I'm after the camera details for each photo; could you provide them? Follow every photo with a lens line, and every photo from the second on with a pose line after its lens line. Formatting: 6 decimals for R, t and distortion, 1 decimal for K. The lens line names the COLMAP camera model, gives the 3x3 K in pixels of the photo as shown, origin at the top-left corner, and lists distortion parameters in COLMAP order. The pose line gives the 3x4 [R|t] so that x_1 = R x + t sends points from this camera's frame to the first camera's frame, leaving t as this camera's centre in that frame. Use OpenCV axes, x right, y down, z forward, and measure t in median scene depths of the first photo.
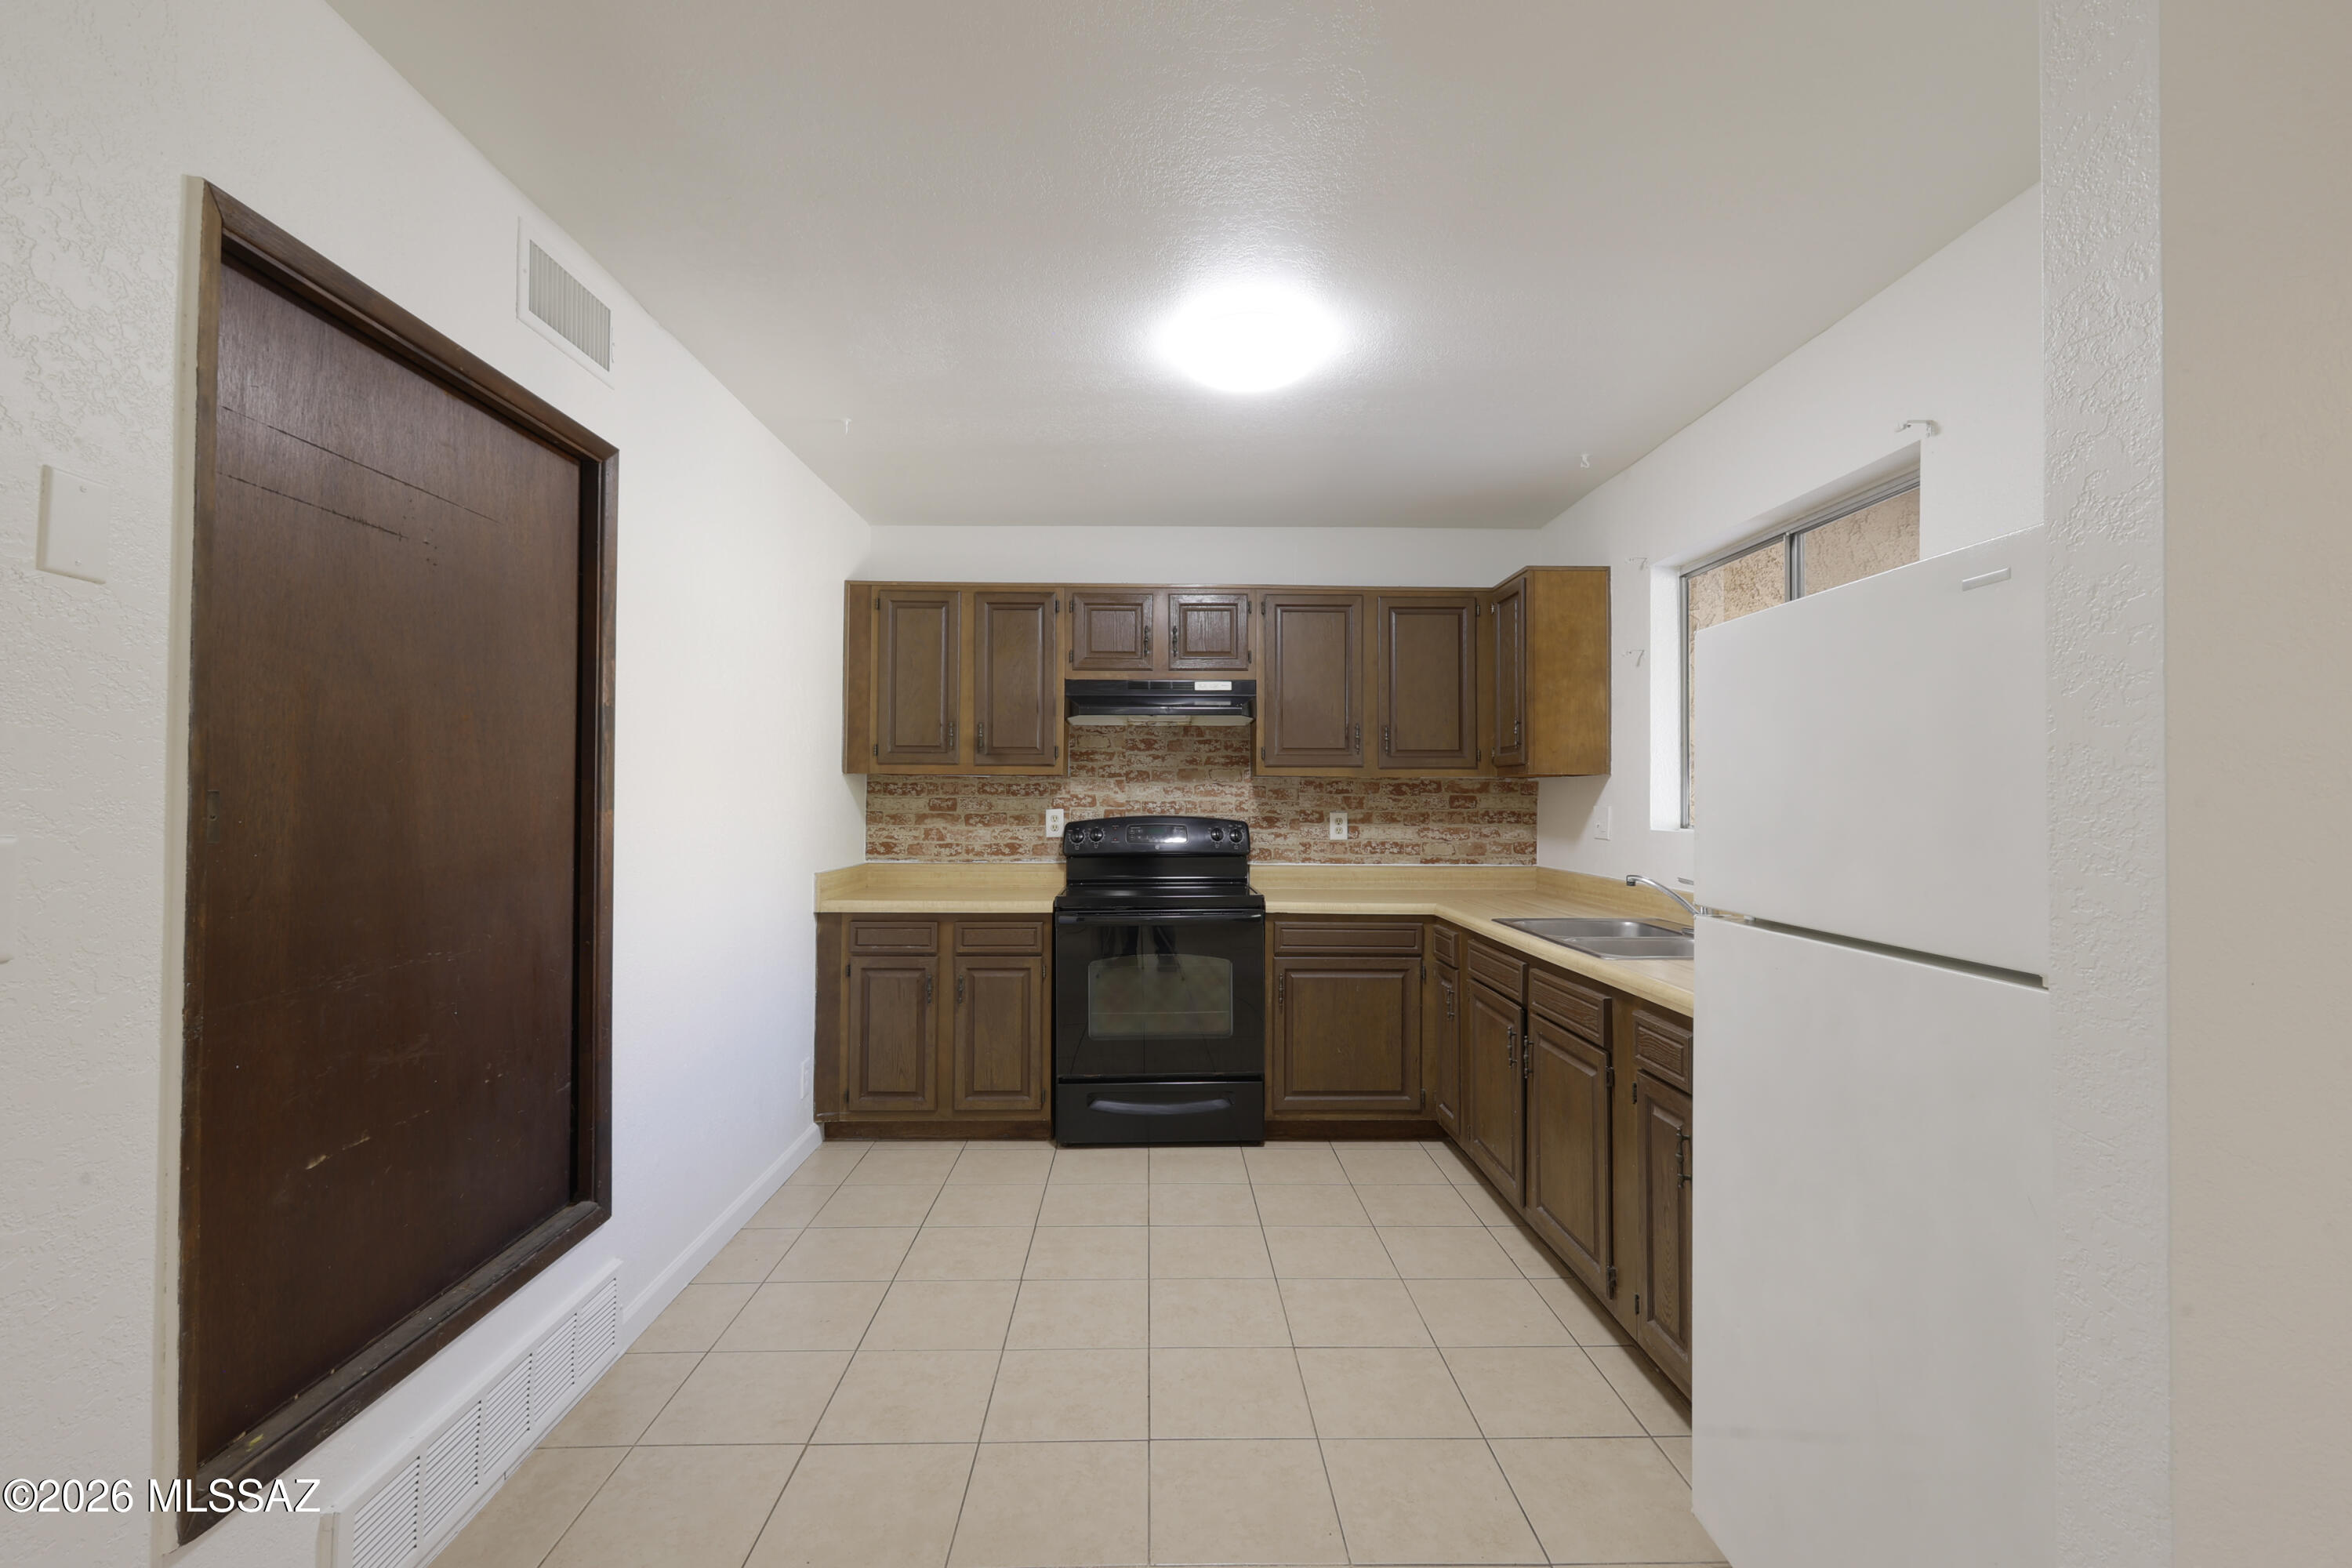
lens RADIAL K [[1010.9, 0, 1172.2], [0, 1010.9, 783.2], [0, 0, 1]] dist [0.003844, 0.000069]
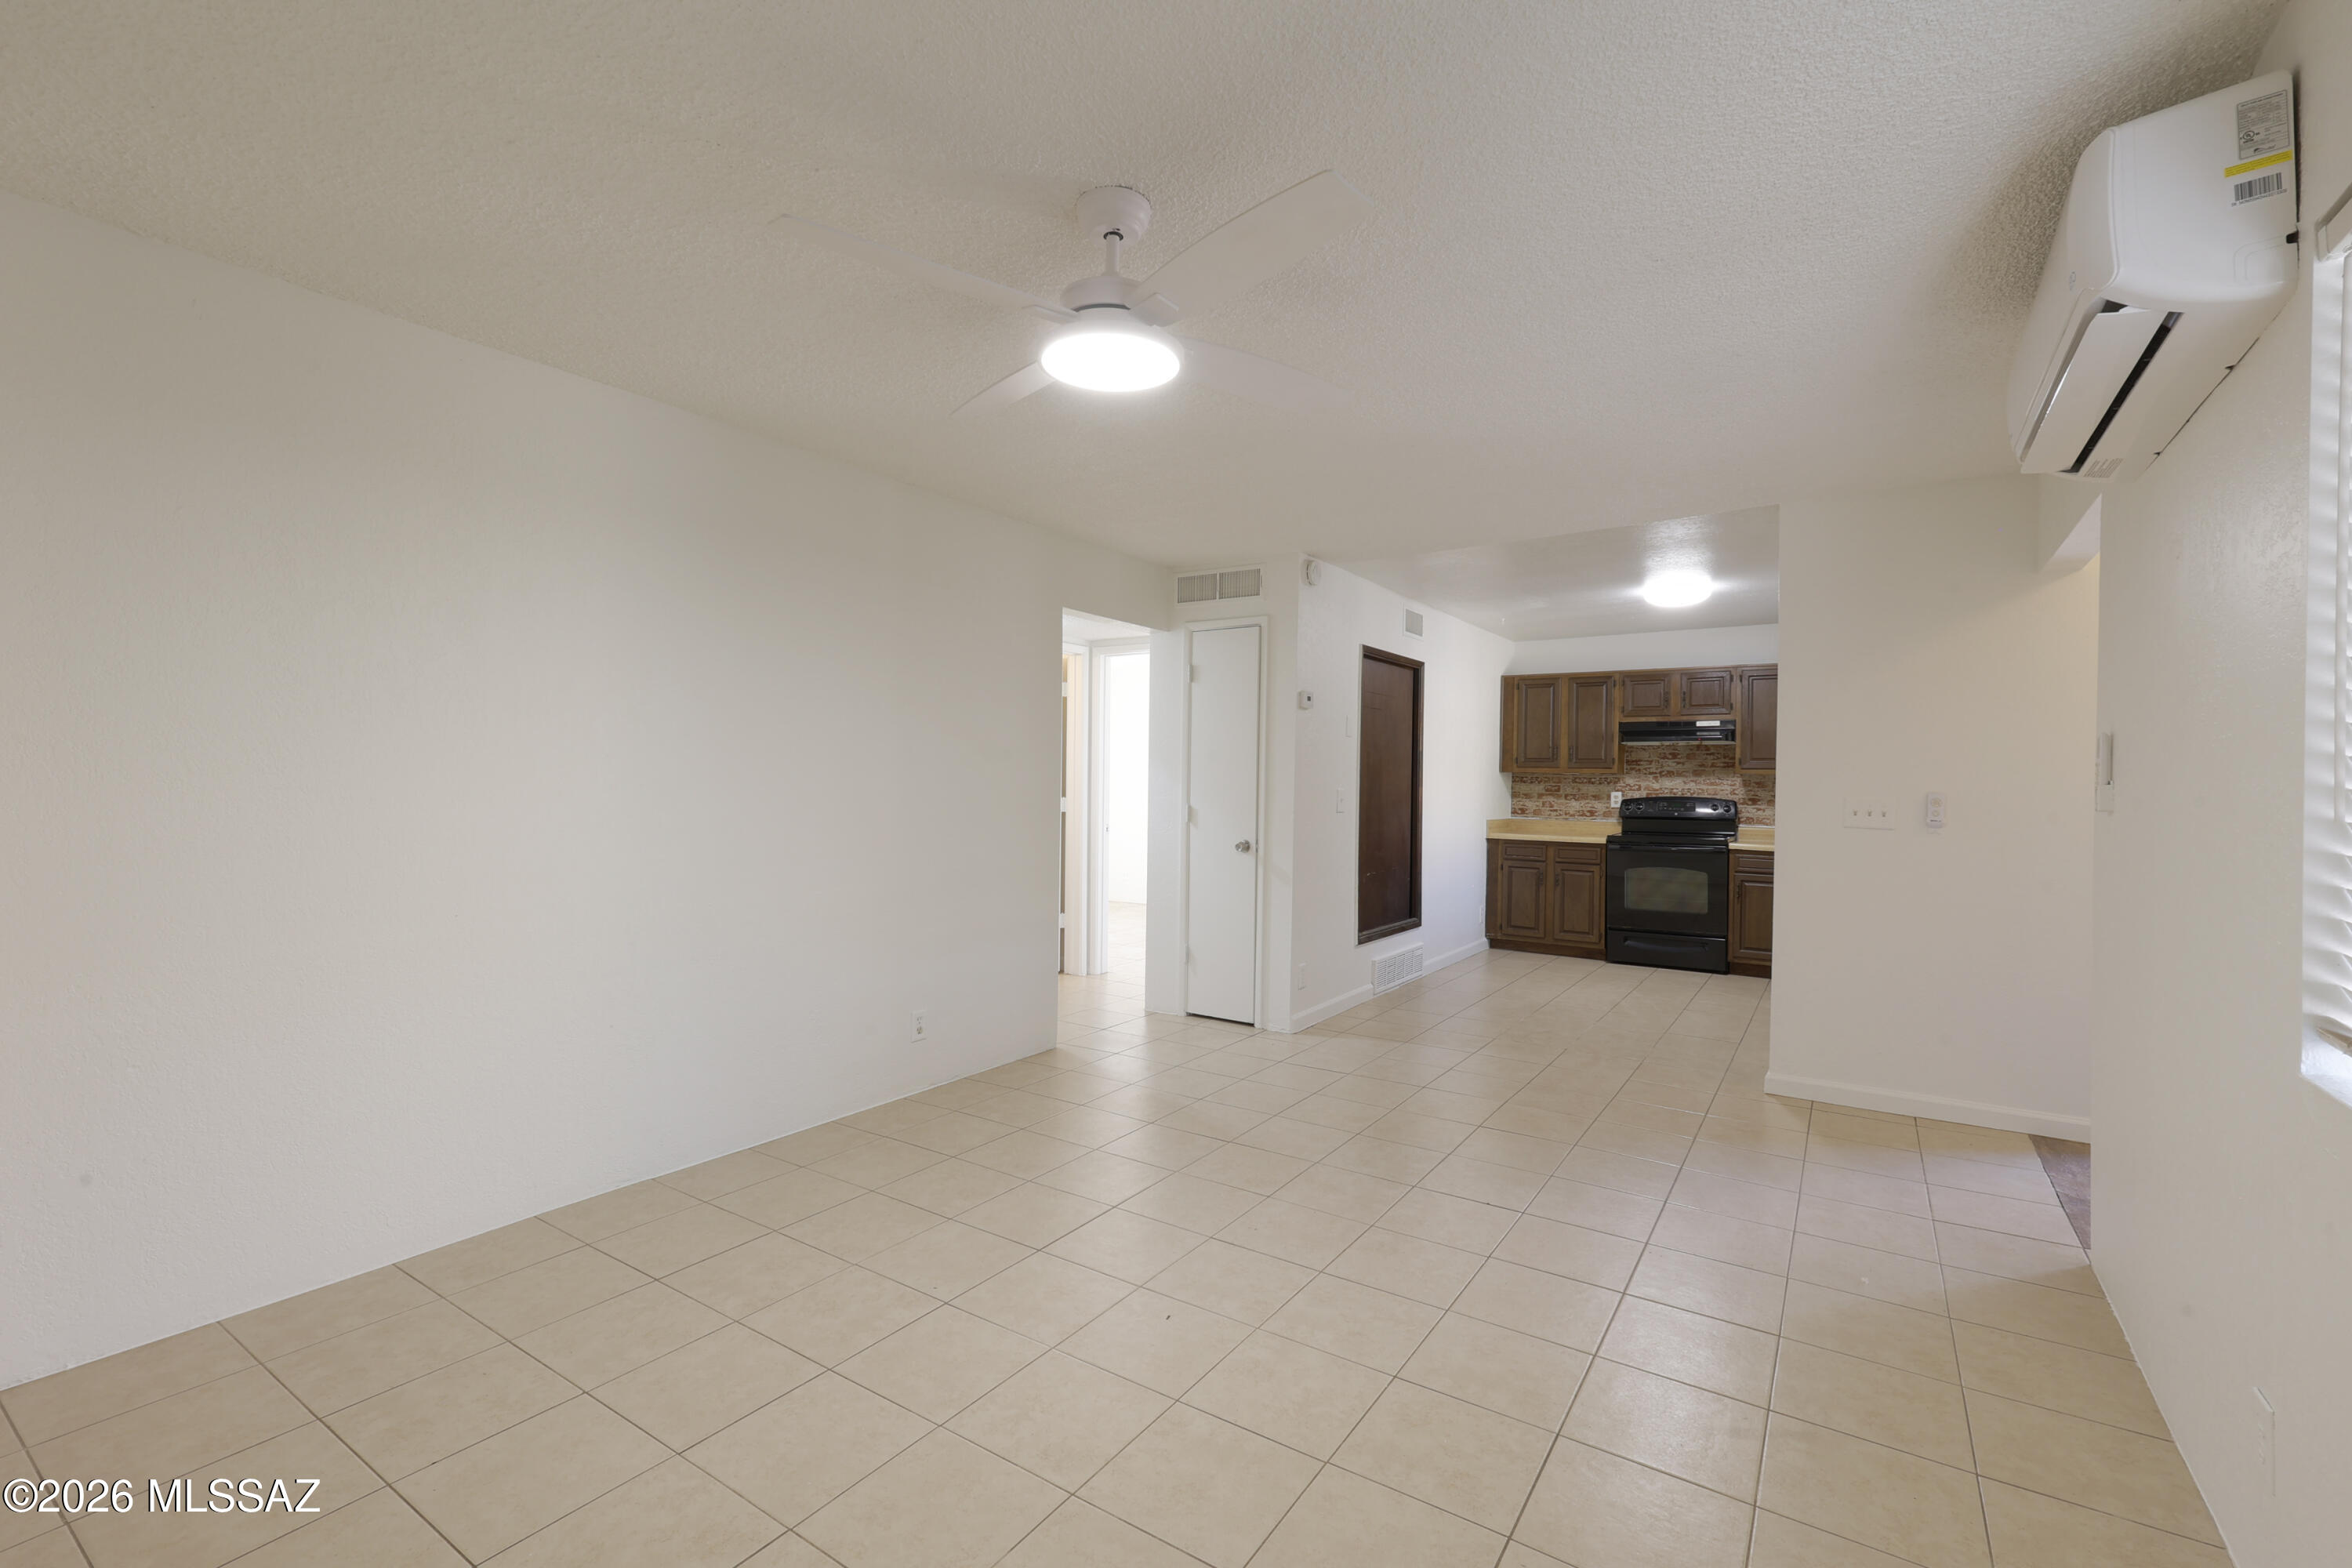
lens RADIAL K [[1010.9, 0, 1173.5], [0, 1010.9, 783.2], [0, 0, 1]] dist [0.003844, 0.000069]
pose [[0.815250, 0.009509, -0.579031, 0.305347], [-0.002934, 0.999920, 0.012289, -0.010434], [0.579102, -0.008320, 0.815213, -0.999093]]
